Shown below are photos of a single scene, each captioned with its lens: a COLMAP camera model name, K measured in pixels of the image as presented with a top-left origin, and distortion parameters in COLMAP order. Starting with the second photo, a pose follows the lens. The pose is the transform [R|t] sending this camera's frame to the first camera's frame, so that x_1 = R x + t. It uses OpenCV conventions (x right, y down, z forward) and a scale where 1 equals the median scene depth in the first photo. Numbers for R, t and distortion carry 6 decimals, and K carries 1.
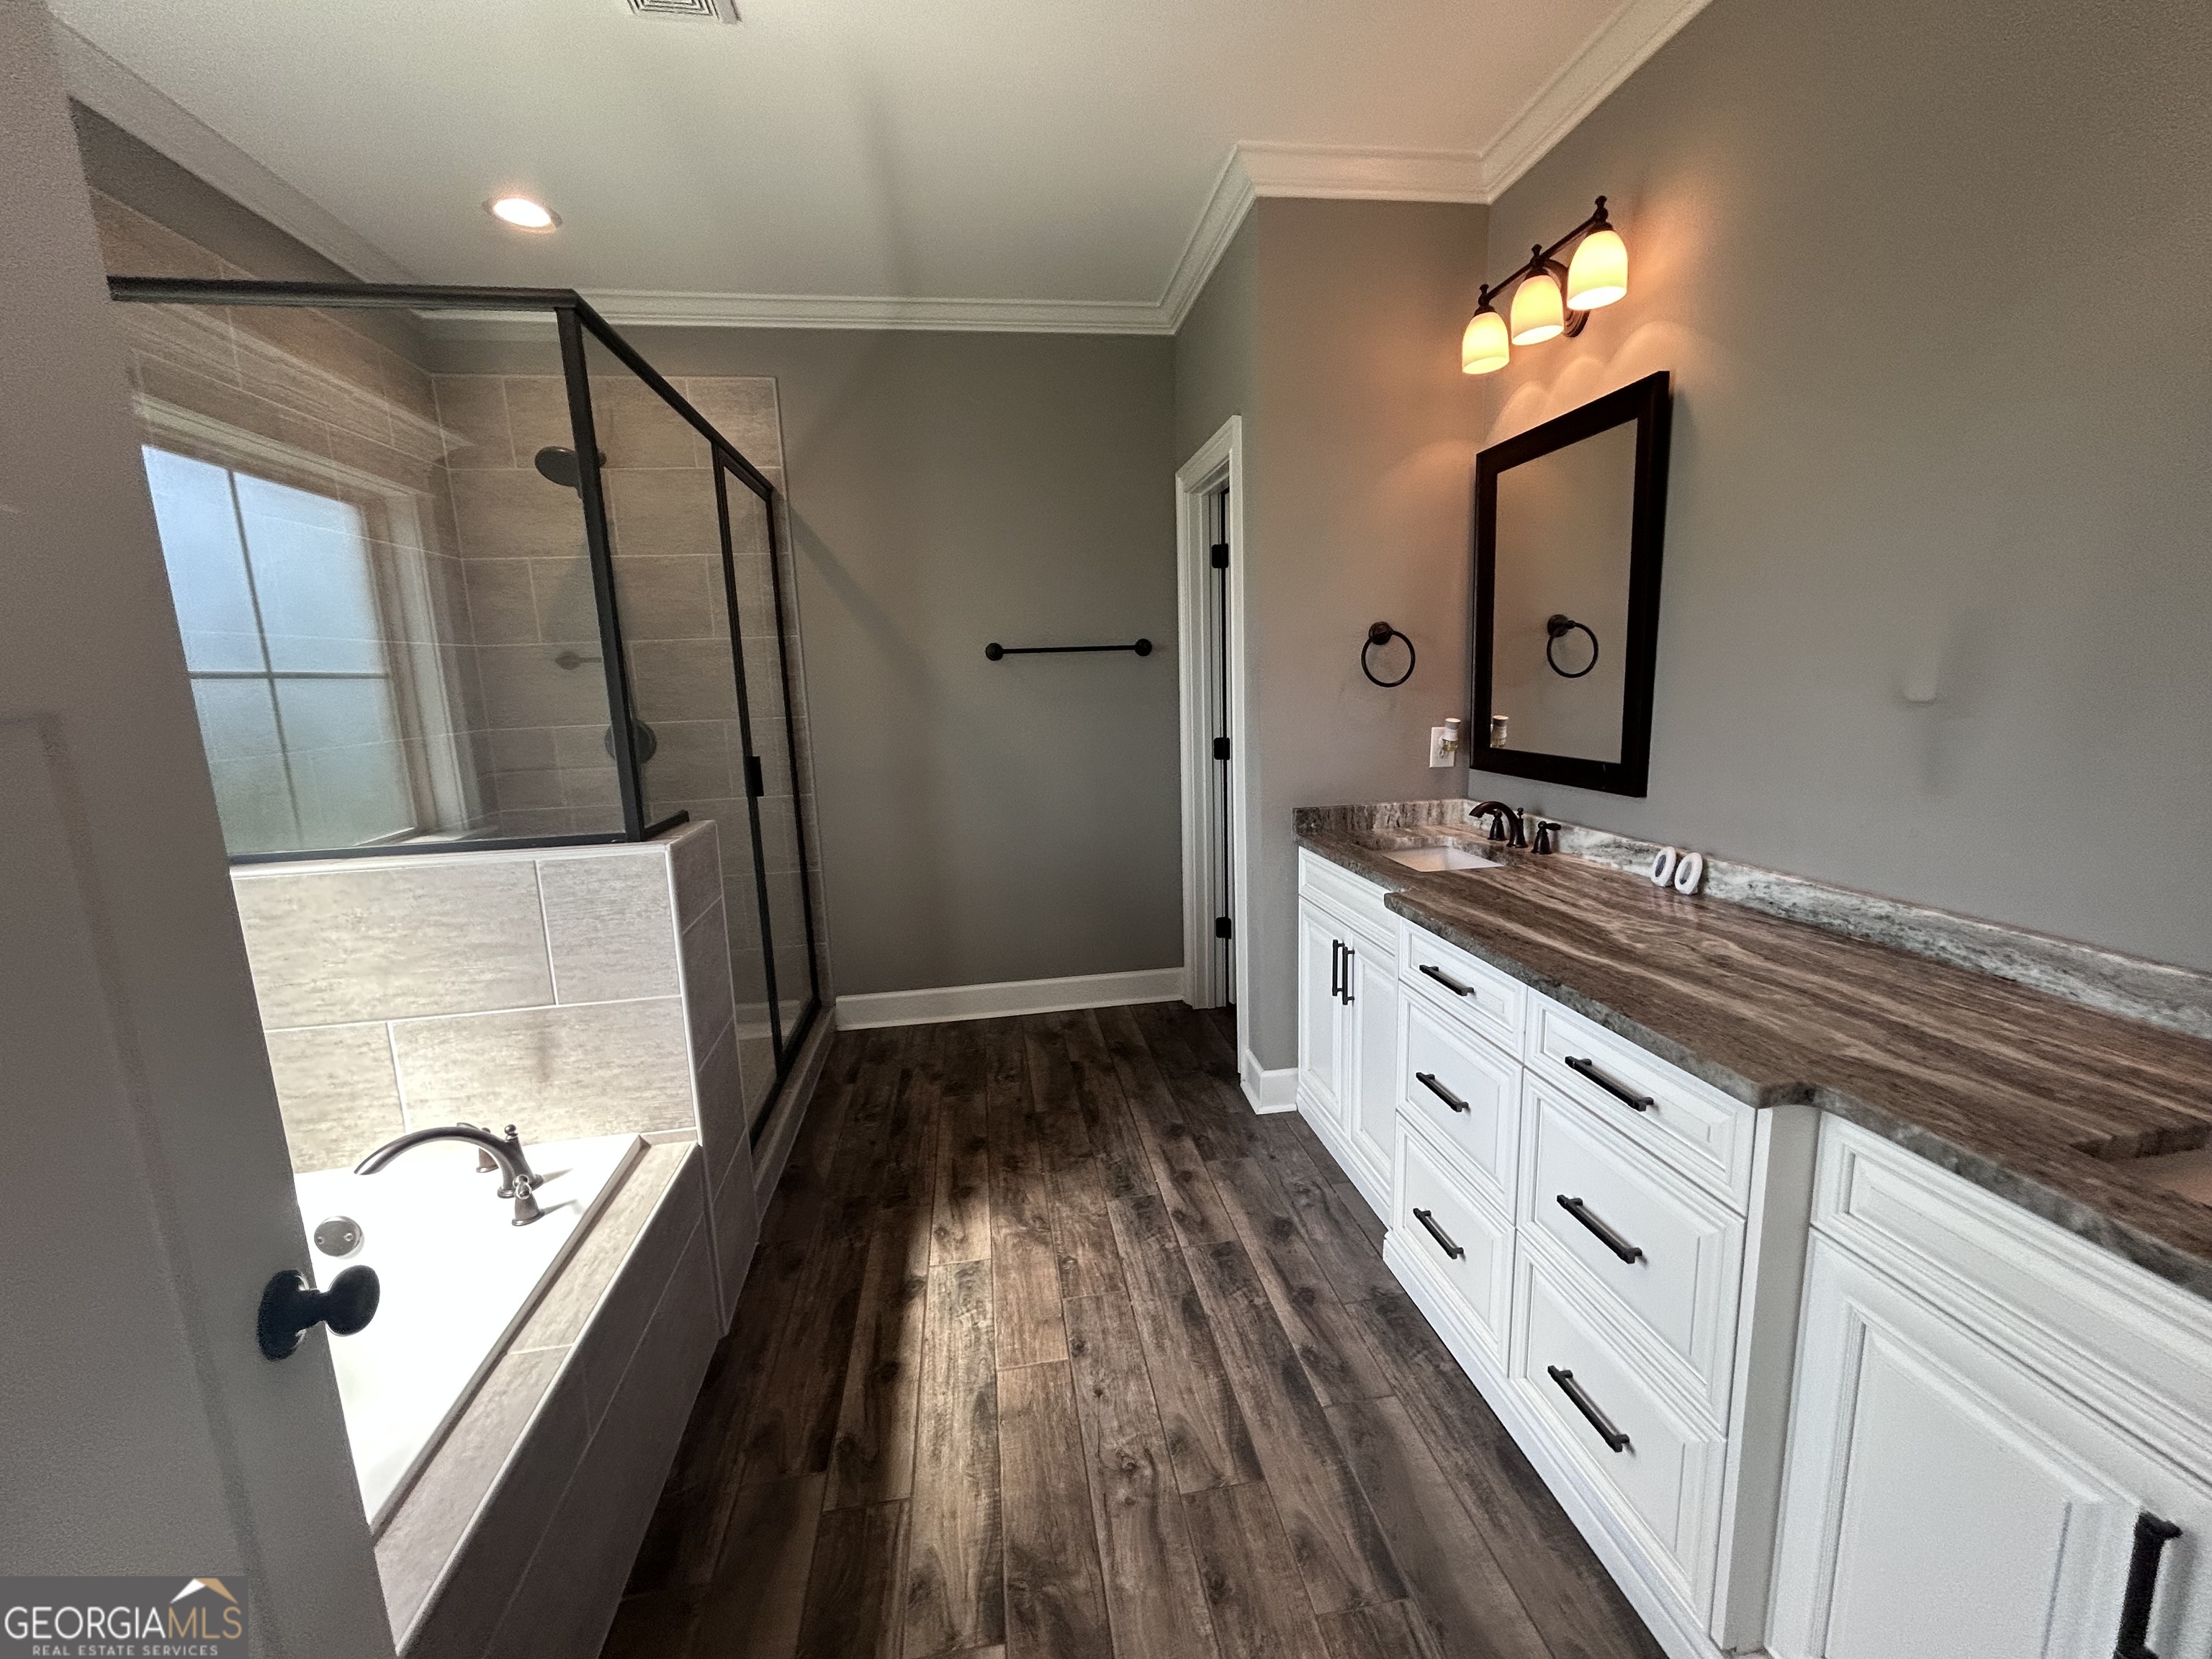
lens RADIAL K [[898.4, 0, 1111.2], [0, 898.4, 825.9], [0, 0, 1]] dist [0.001851, 0.000154]
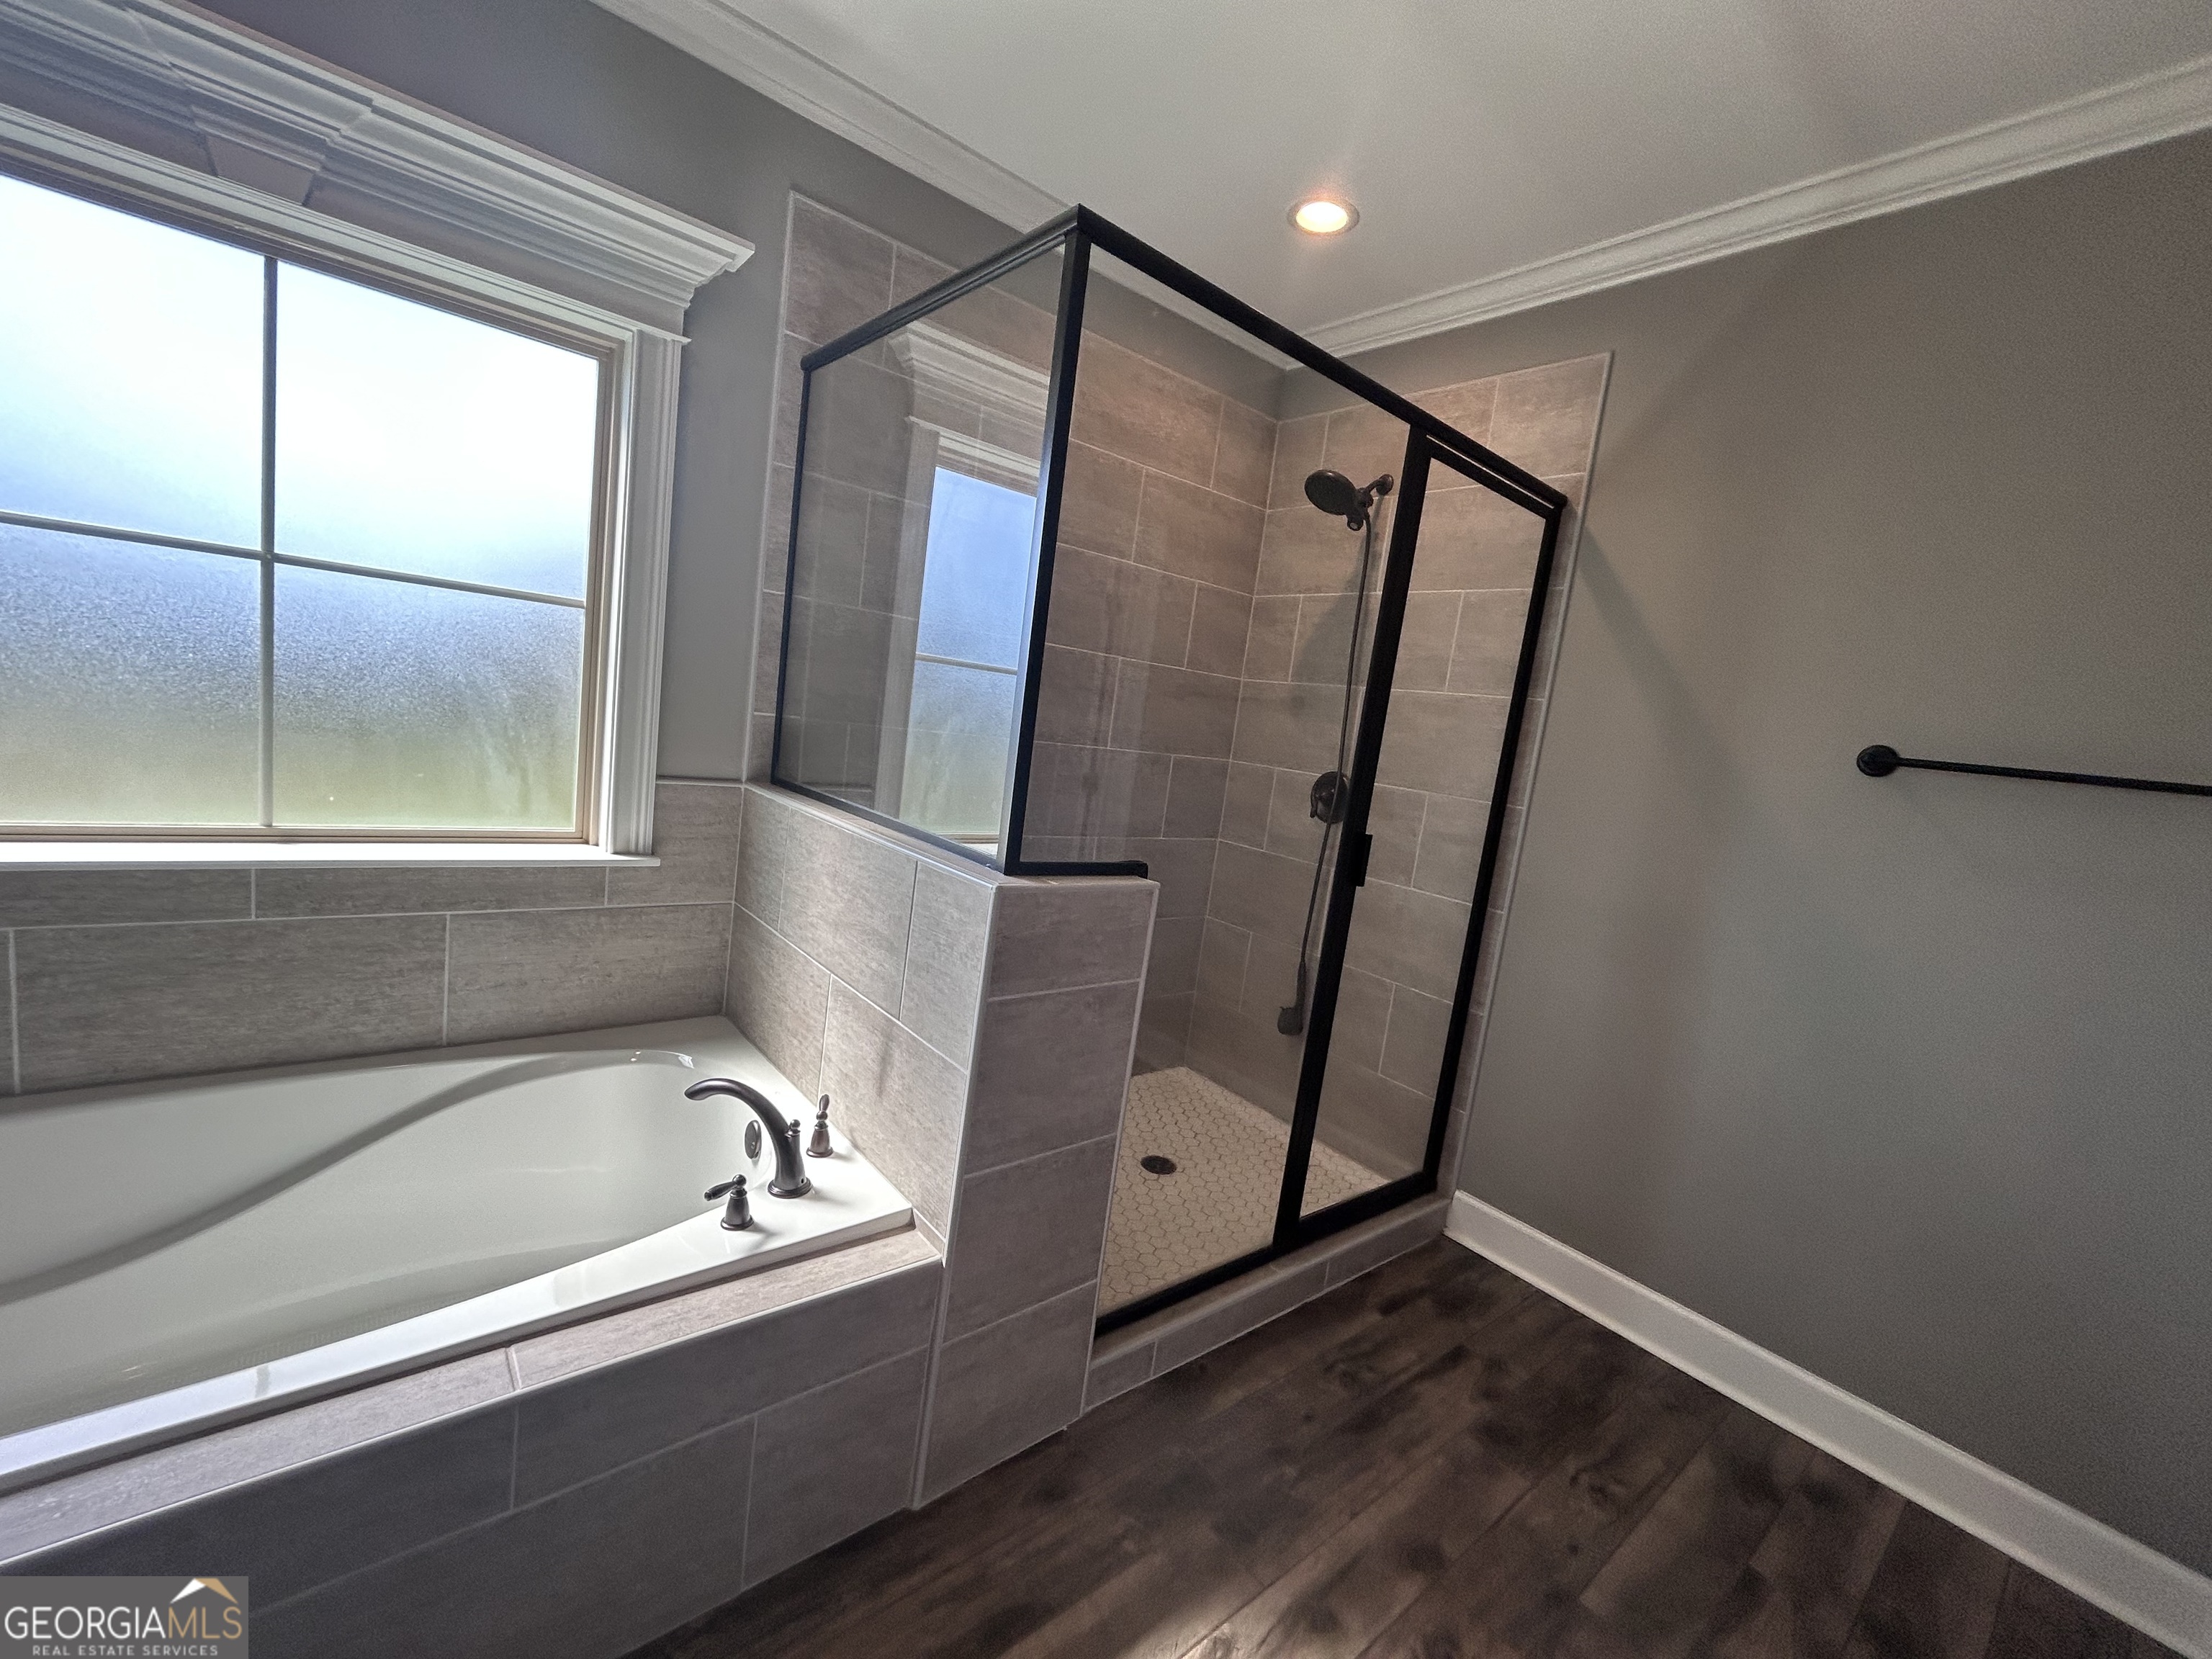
lens RADIAL K [[898.4, 0, 1100.0], [0, 898.4, 825.7], [0, 0, 1]] dist [0.001851, 0.000154]
pose [[0.499602, 0.206976, -0.841165, 0.112003], [-0.289851, 0.955007, 0.062834, -0.057740], [0.816324, 0.212421, 0.537115, 0.355620]]
